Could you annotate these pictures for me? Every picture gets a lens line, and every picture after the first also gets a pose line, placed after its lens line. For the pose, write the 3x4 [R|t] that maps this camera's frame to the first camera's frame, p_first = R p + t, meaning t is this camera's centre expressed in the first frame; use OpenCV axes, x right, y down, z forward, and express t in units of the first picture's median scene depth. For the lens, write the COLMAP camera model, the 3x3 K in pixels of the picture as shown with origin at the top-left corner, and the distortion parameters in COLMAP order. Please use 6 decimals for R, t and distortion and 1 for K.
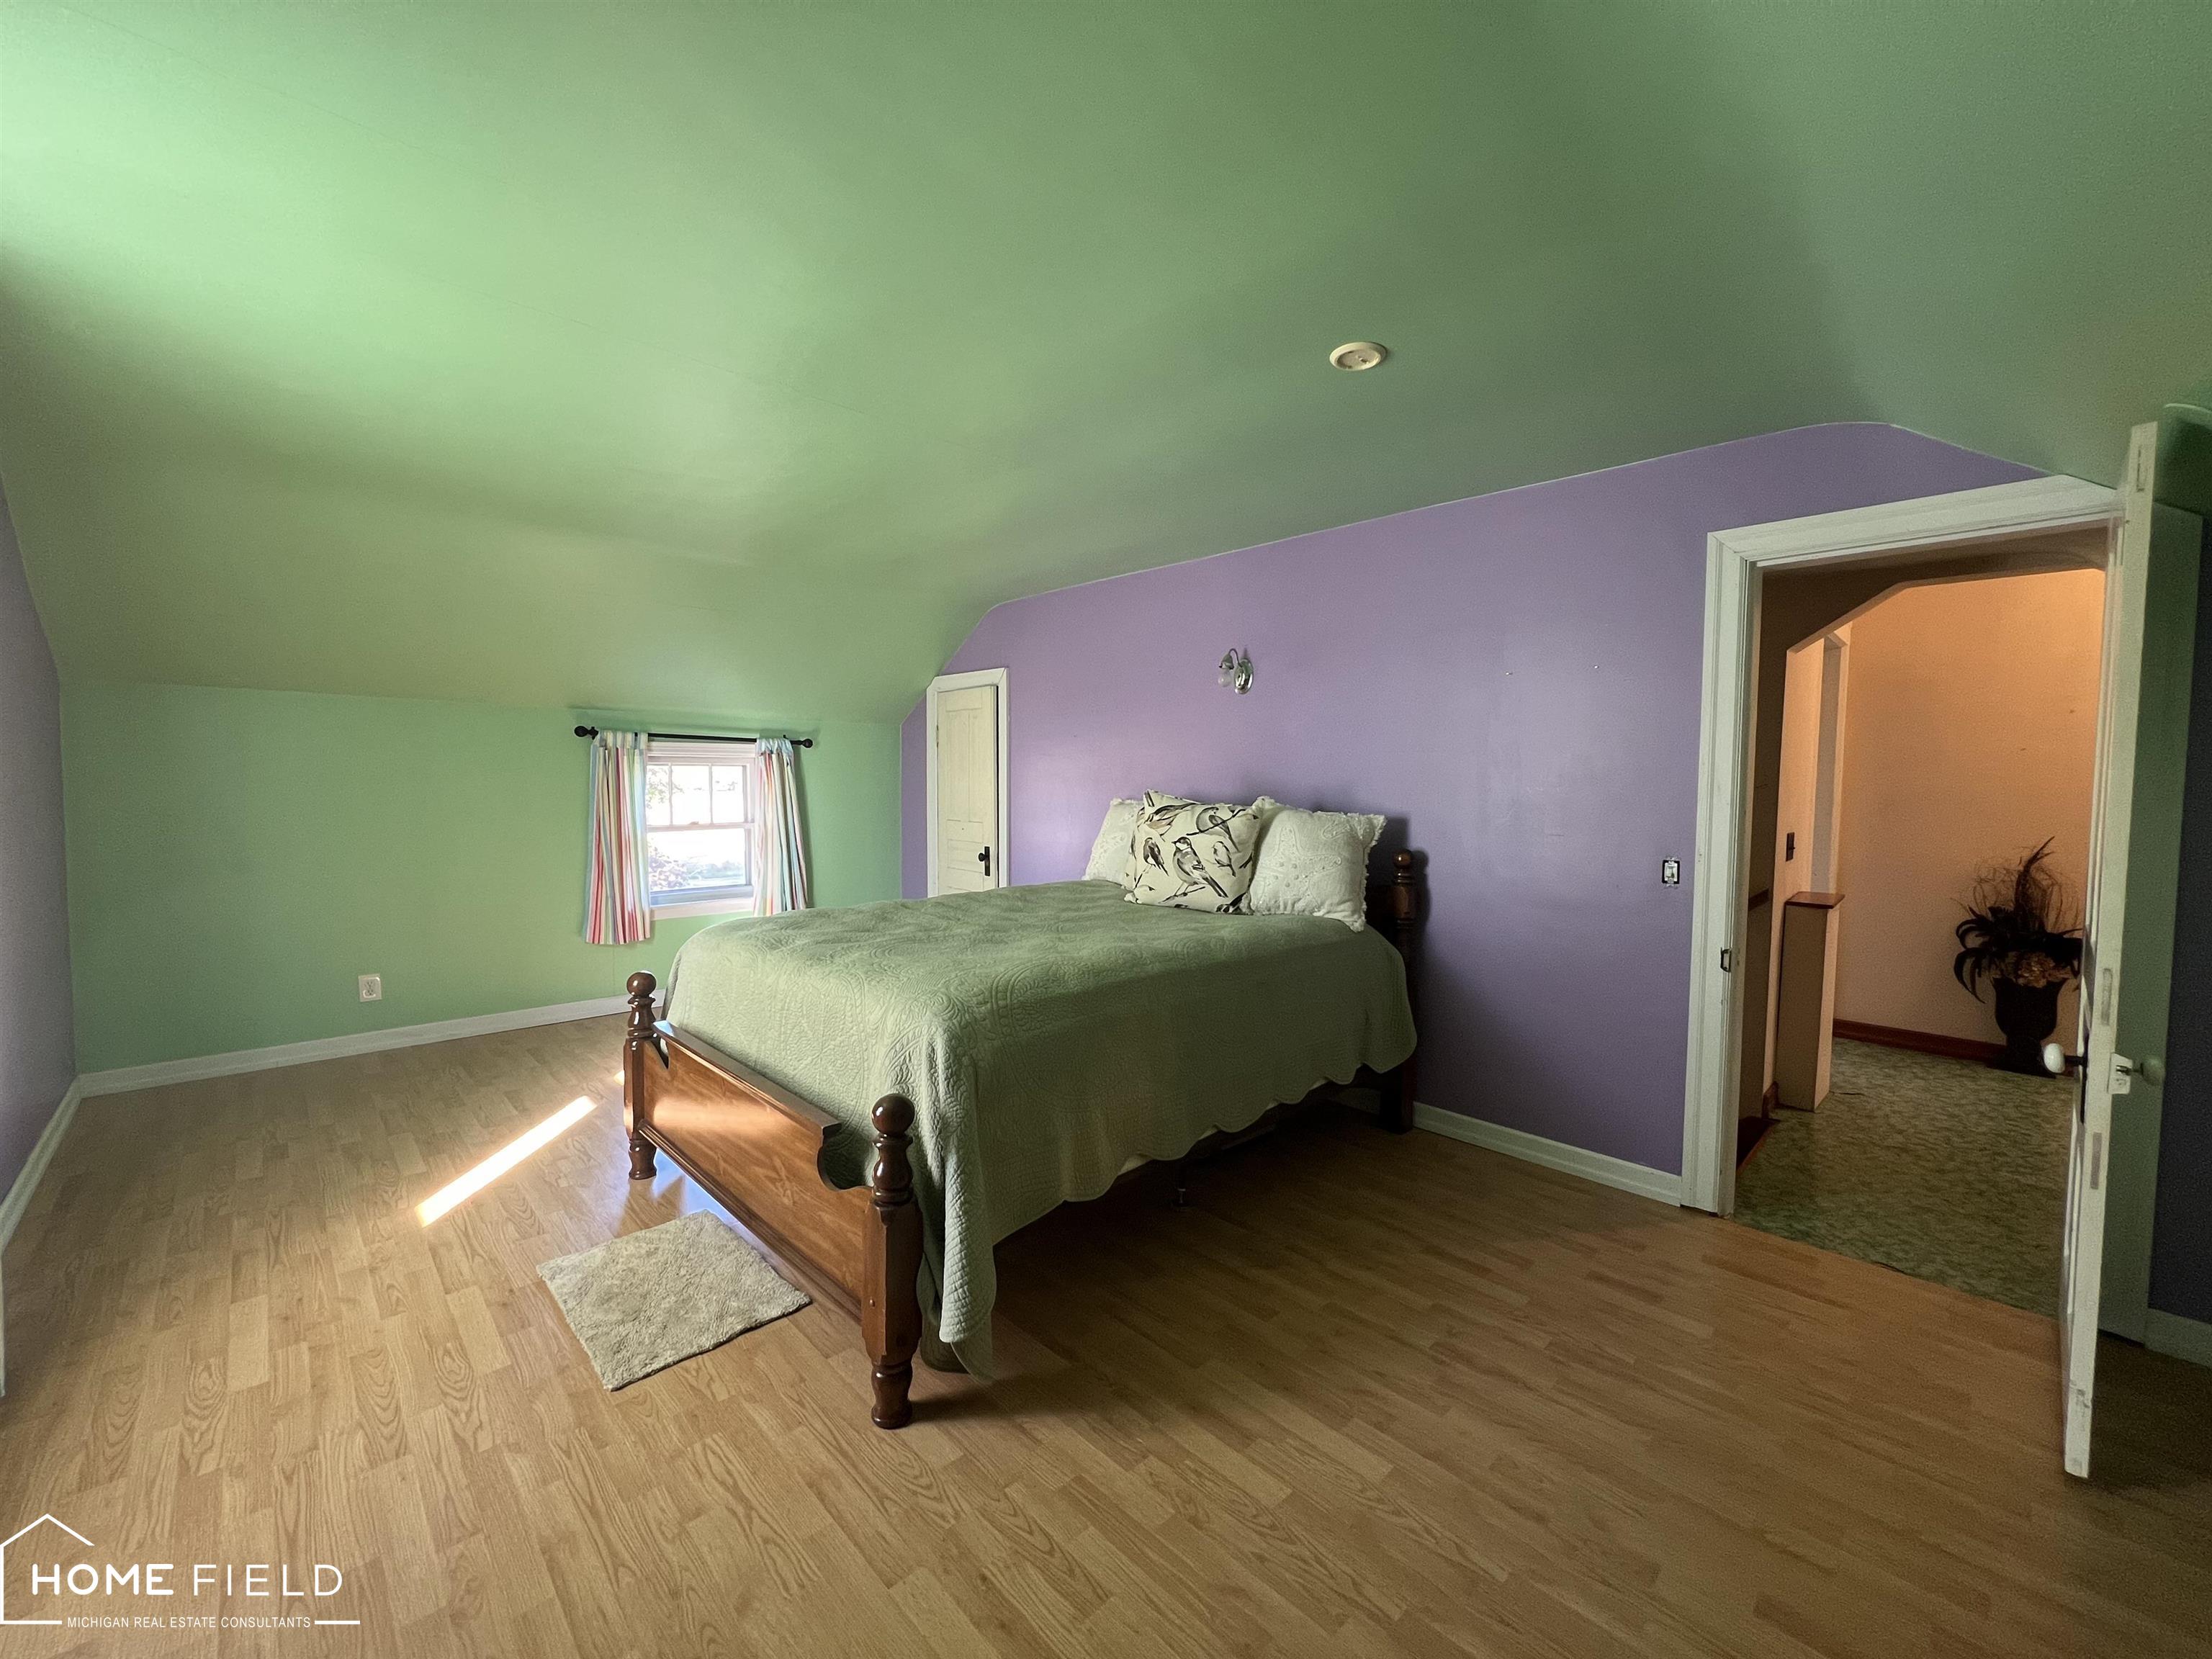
lens RADIAL K [[885.0, 0, 1109.5], [0, 885.0, 832.9], [0, 0, 1]] dist [-0.002298, 0.000518]
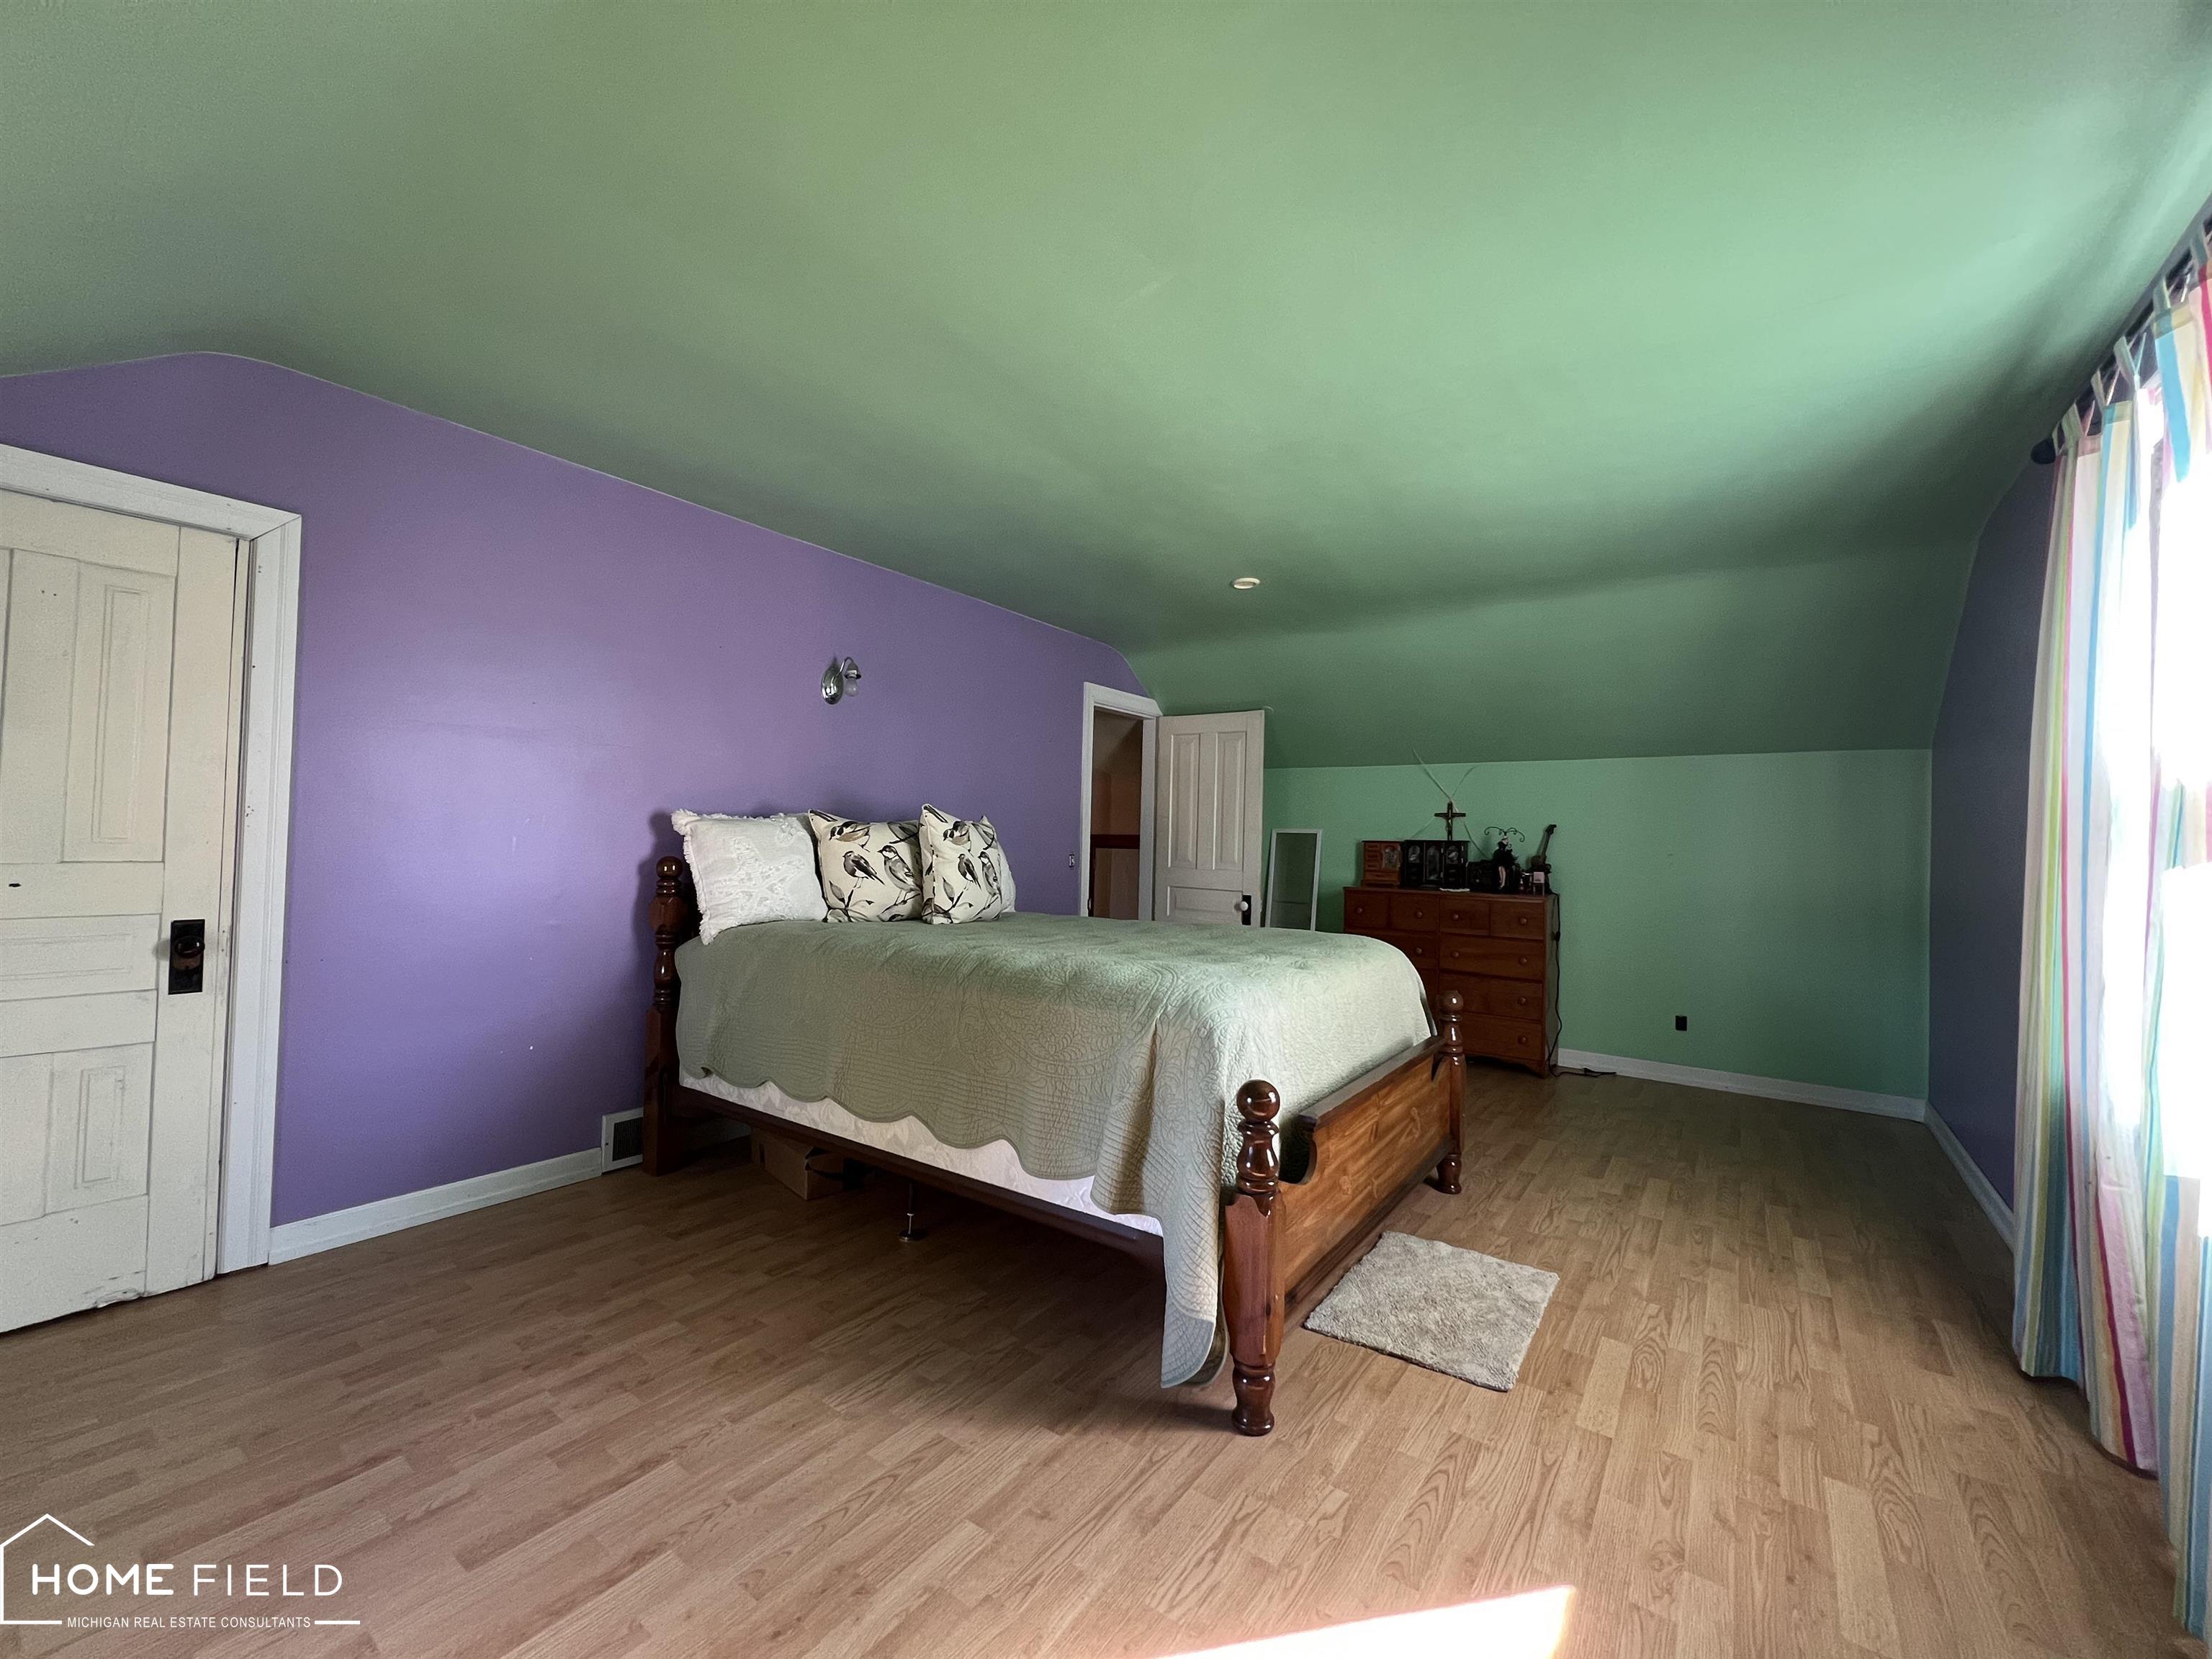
lens RADIAL K [[885.0, 0, 1109.5], [0, 885.0, 829.0], [0, 0, 1]] dist [-0.002298, 0.000518]
pose [[-0.175946, 0.006872, 0.984376, -1.550581], [0.040892, 0.999164, 0.000334, -0.025581], [-0.983550, 0.040312, -0.176080, 1.669812]]
